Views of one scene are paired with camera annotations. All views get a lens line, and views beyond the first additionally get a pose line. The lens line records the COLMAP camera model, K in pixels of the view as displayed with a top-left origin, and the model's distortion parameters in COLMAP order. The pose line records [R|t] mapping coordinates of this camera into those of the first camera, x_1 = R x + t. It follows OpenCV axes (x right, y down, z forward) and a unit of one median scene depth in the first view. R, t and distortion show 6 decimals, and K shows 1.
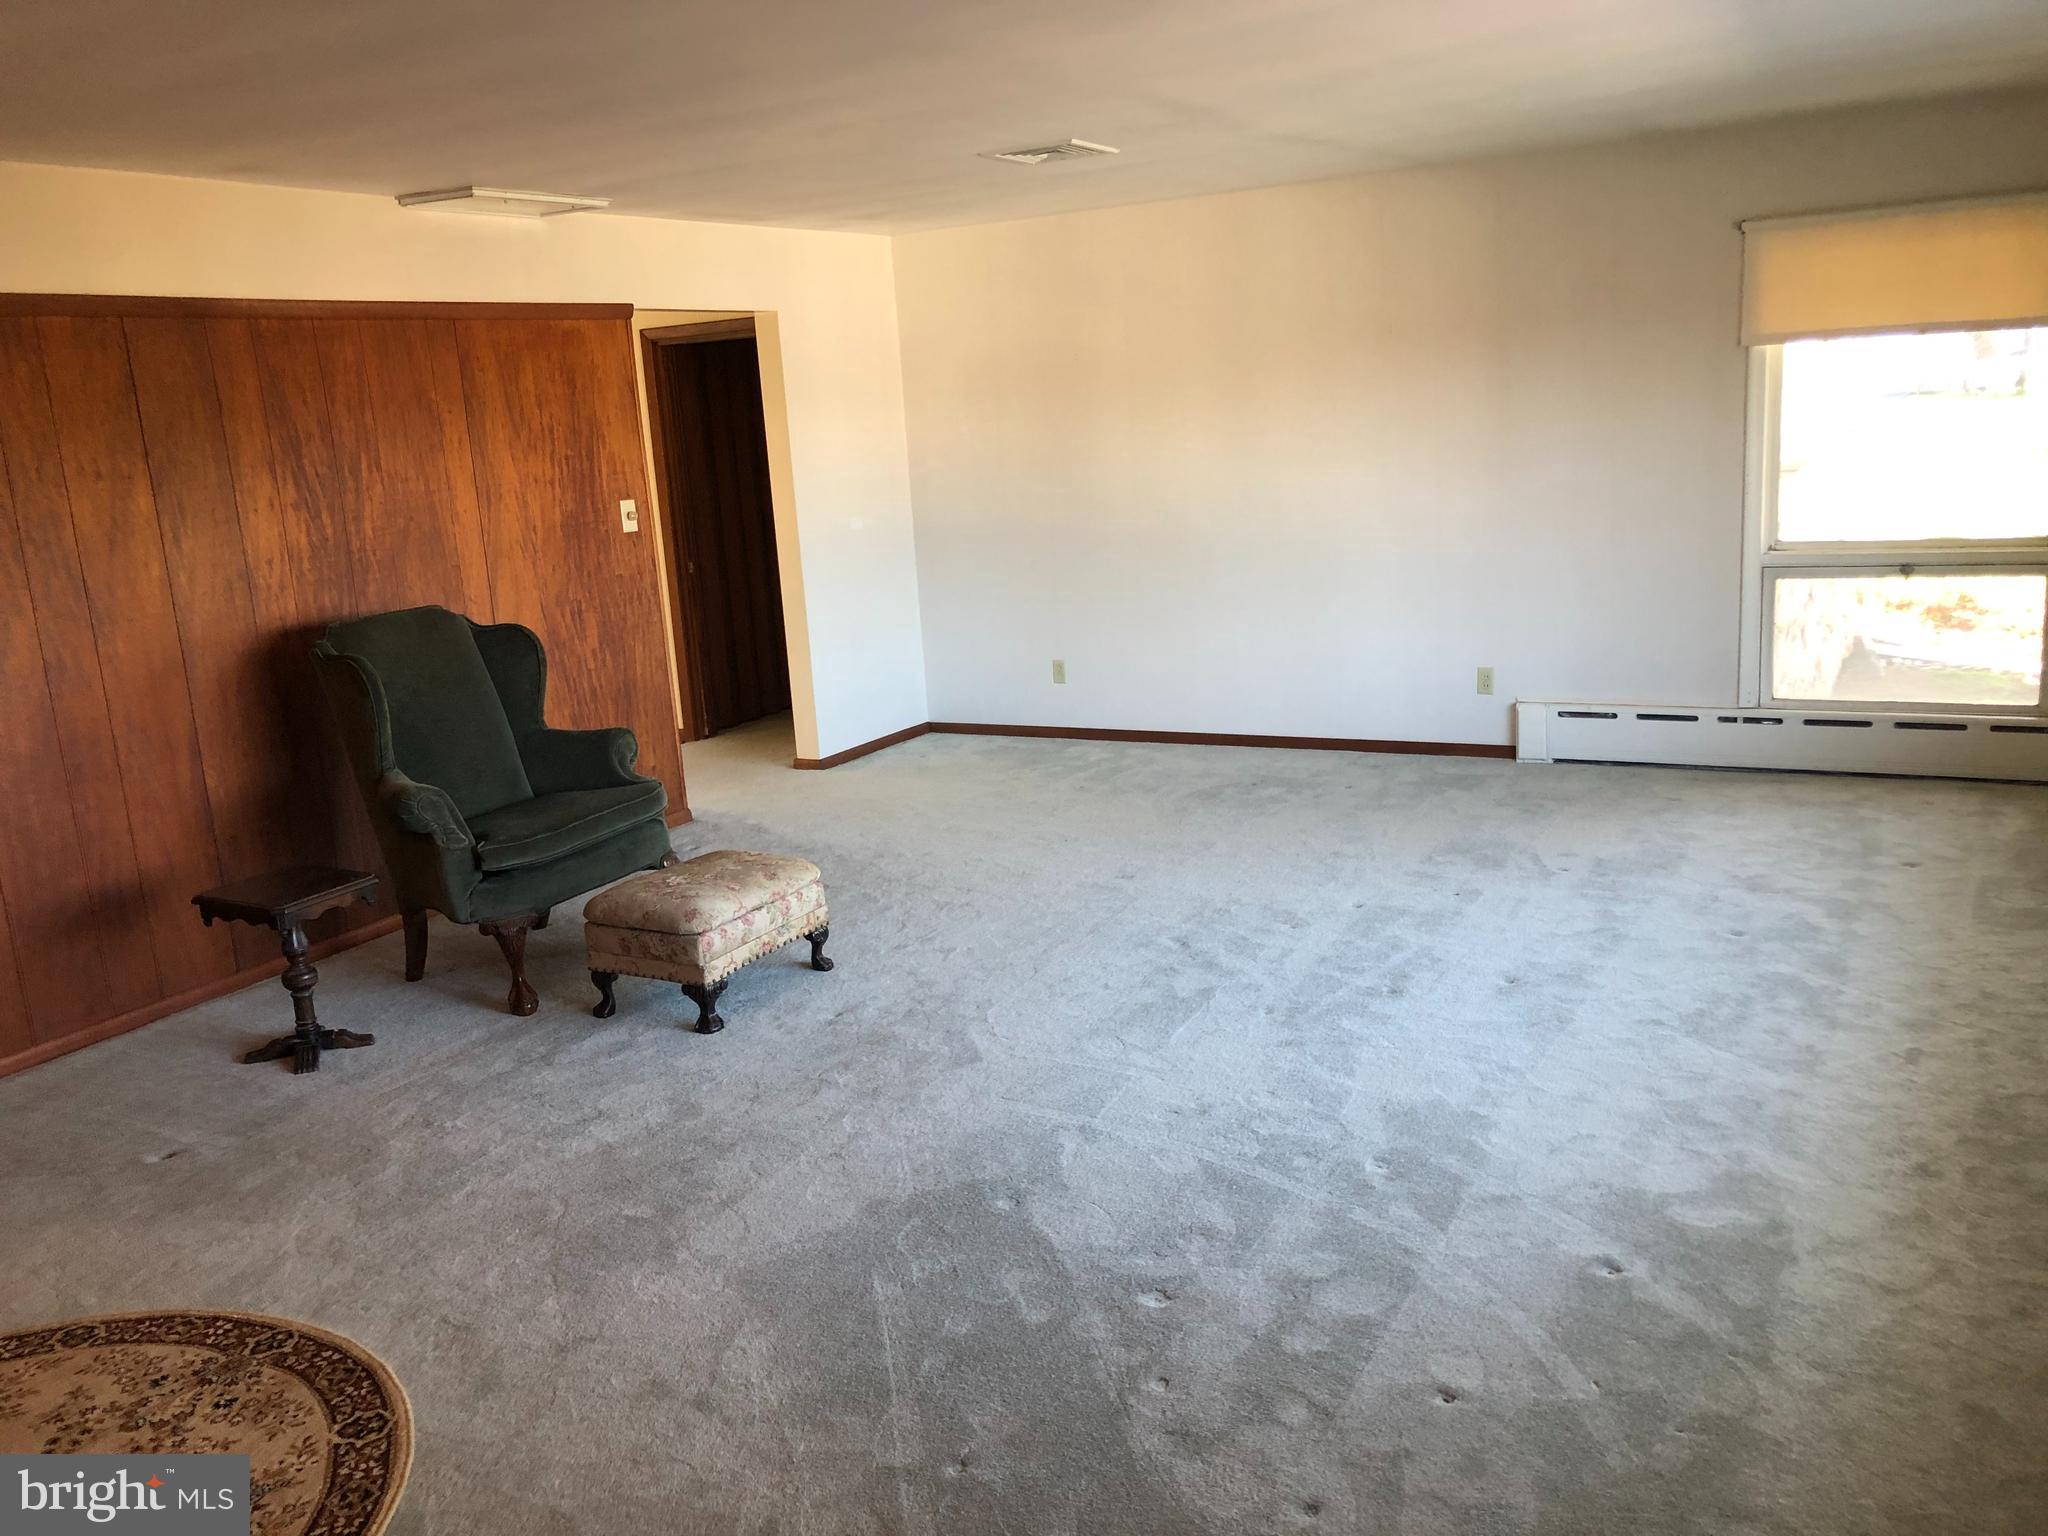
lens RADIAL K [[1689.7, 0, 1027.8], [0, 1689.7, 774.5], [0, 0, 1]] dist [0.034436, -0.055543]
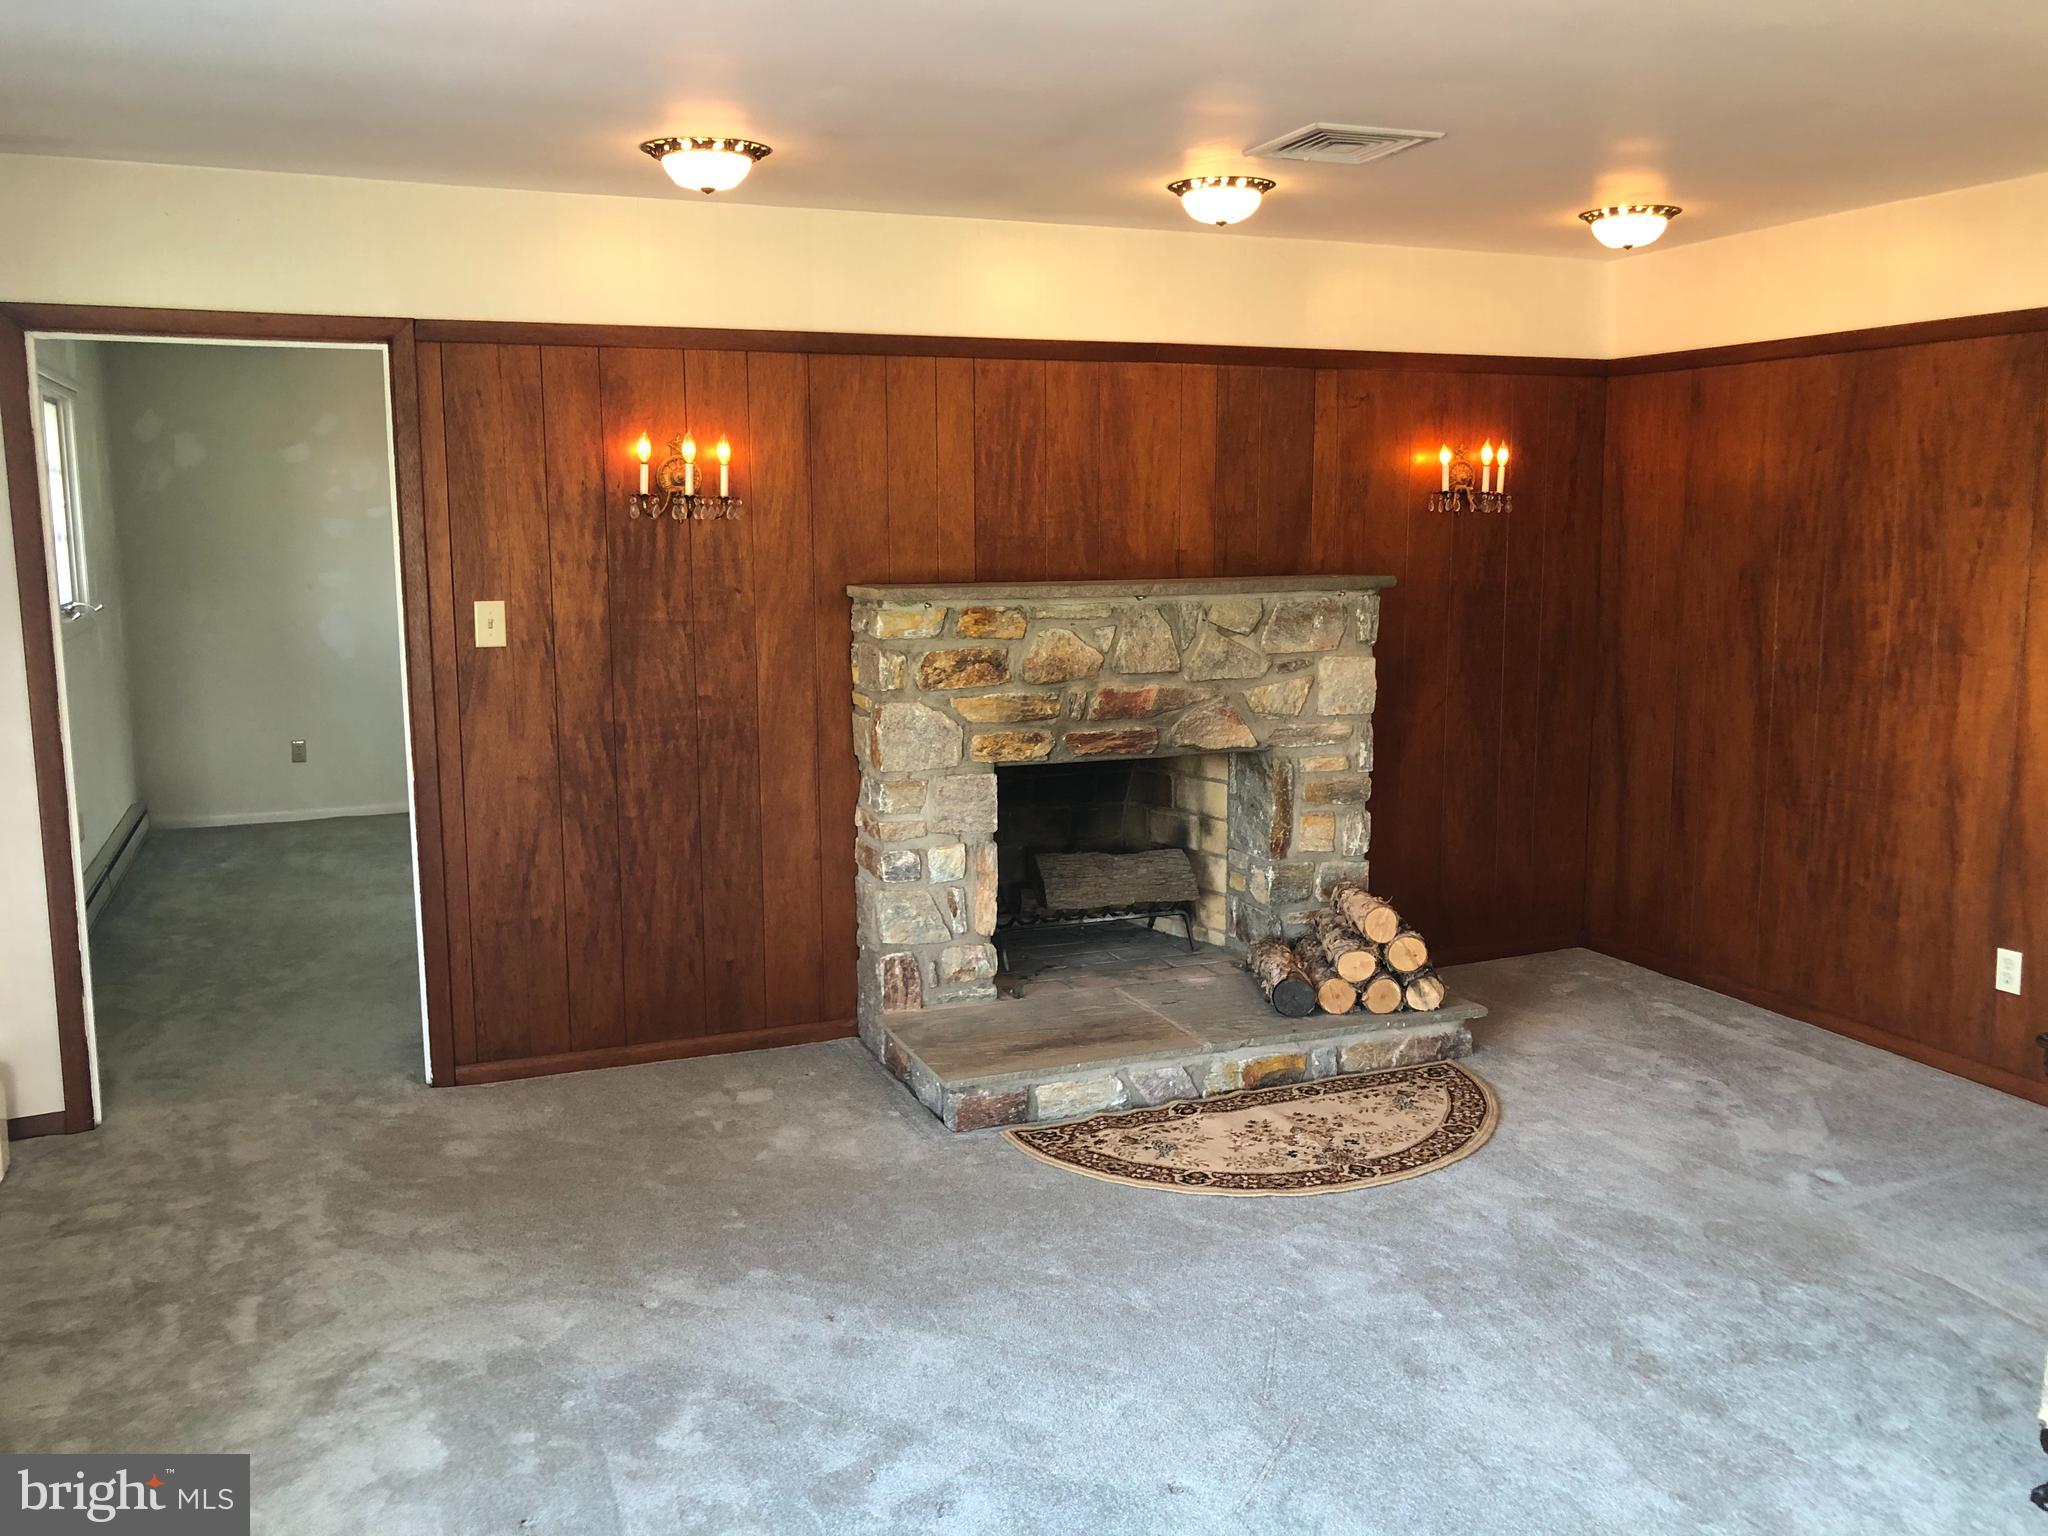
lens RADIAL K [[1689.7, 0, 1023.5], [0, 1689.7, 747.5], [0, 0, 1]] dist [0.034436, -0.055543]
pose [[-0.640099, 0.169236, -0.749422, 0.411243], [-0.123222, 0.940197, 0.317563, -0.225161], [0.758347, 0.295617, -0.580965, 0.958808]]
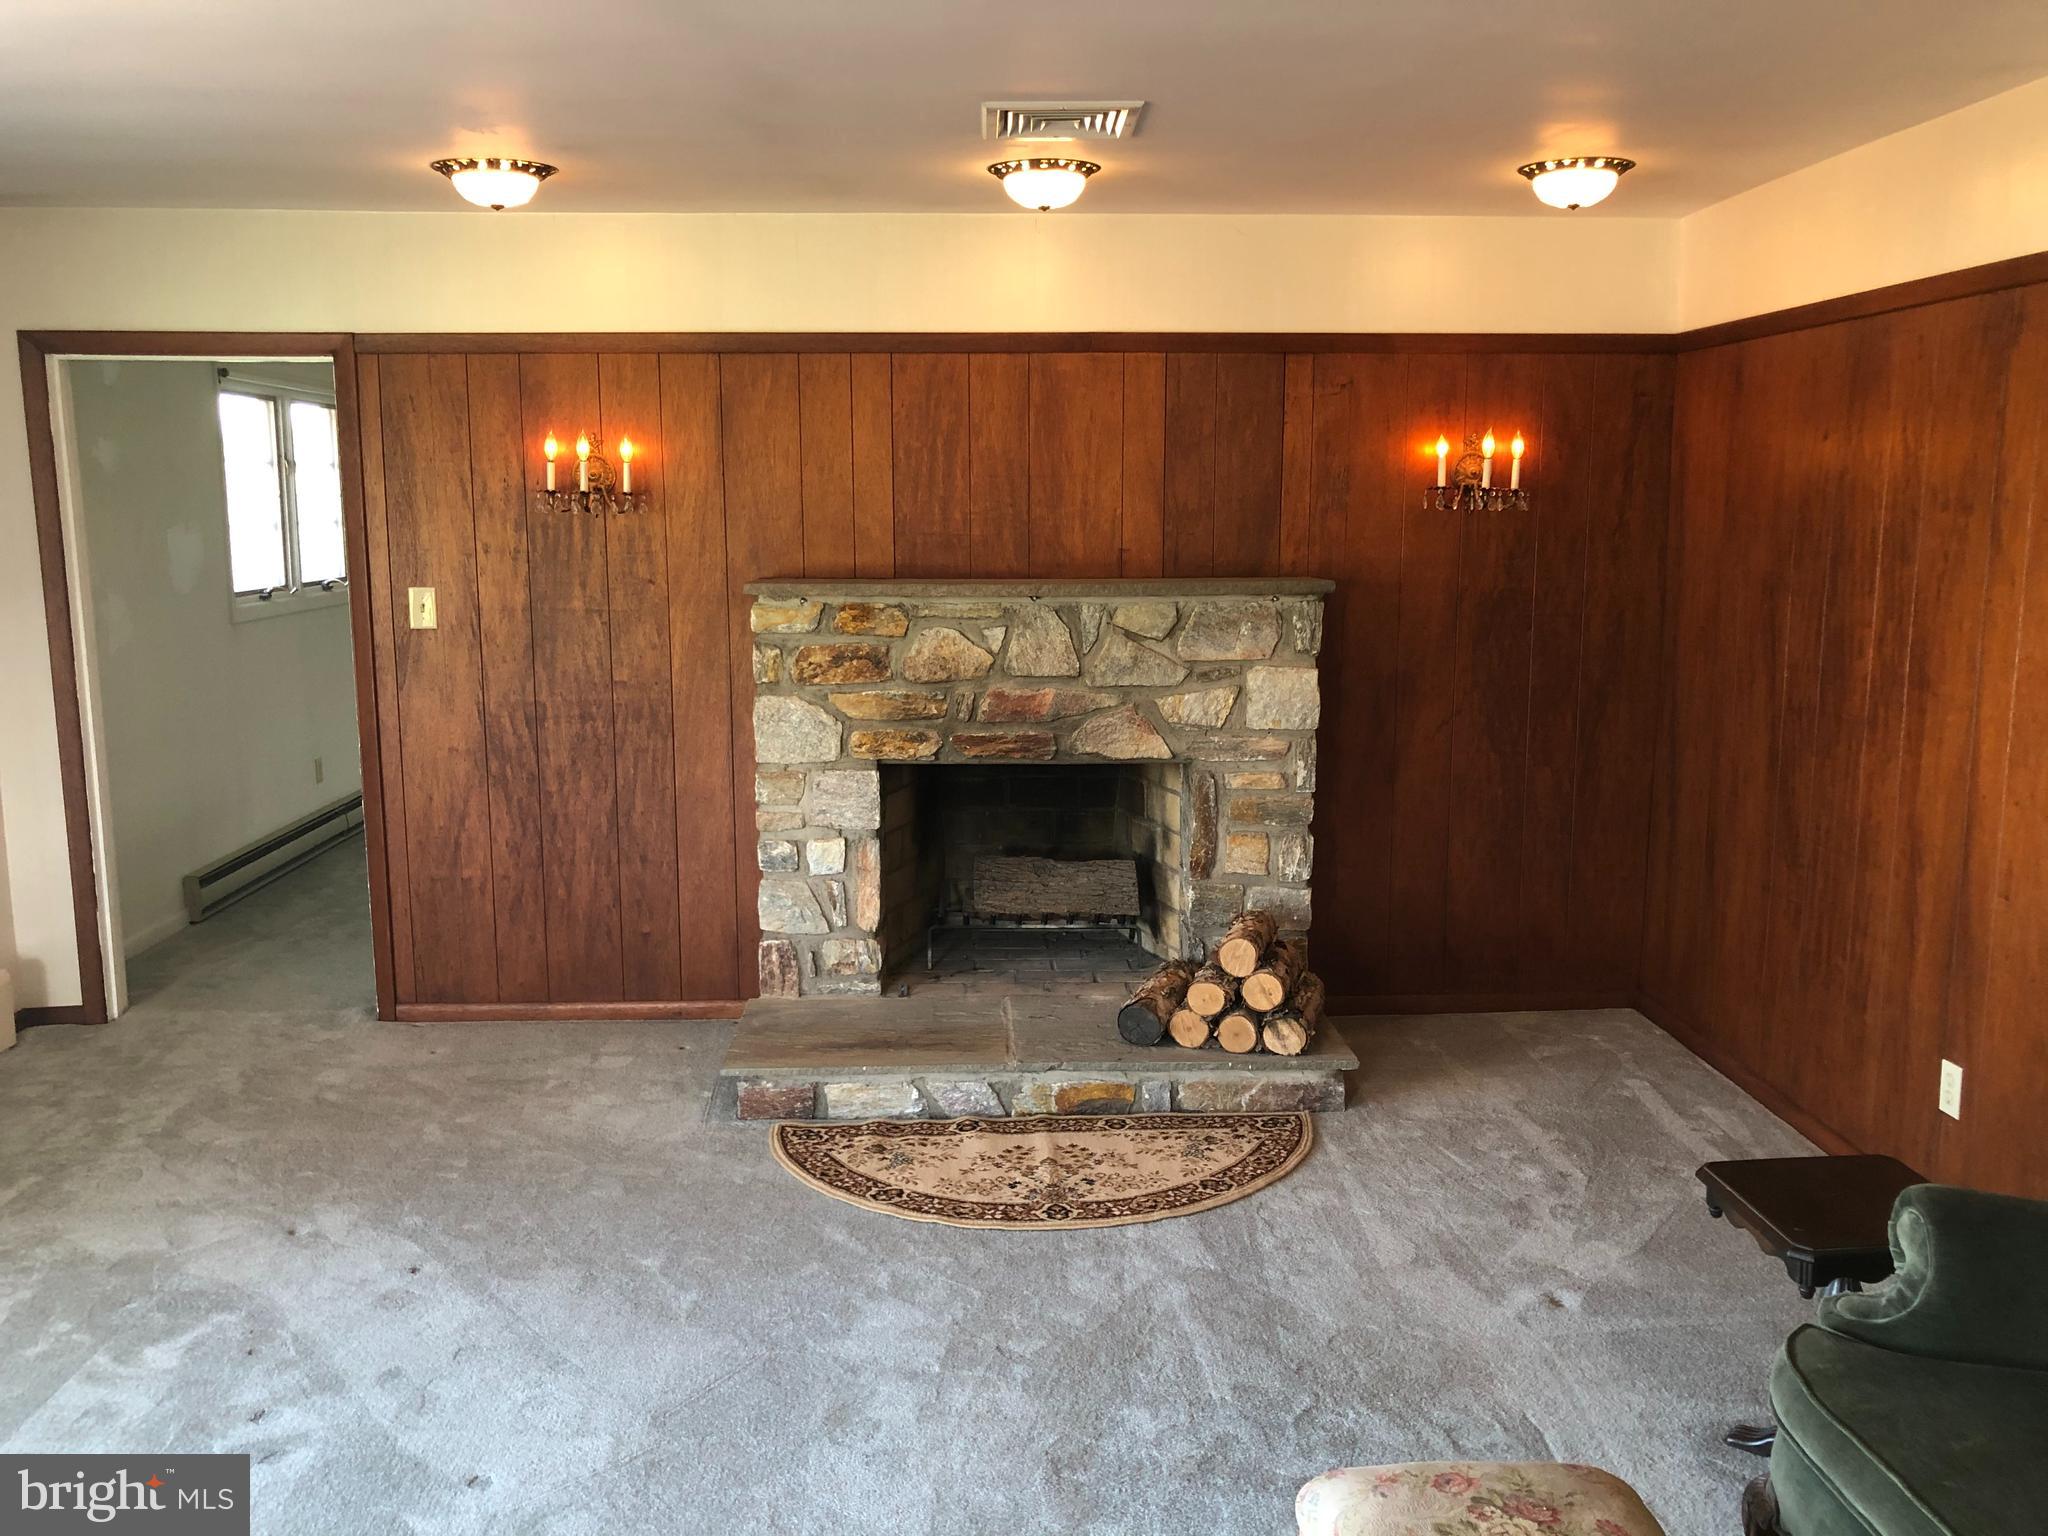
lens RADIAL K [[1689.7, 0, 1020.8], [0, 1689.7, 756.0], [0, 0, 1]] dist [0.034436, -0.055543]
pose [[-0.864386, 0.137327, -0.483714, 0.077685], [-0.055526, 0.930032, 0.363260, -0.268392], [0.499754, 0.340855, -0.796281, 1.211951]]
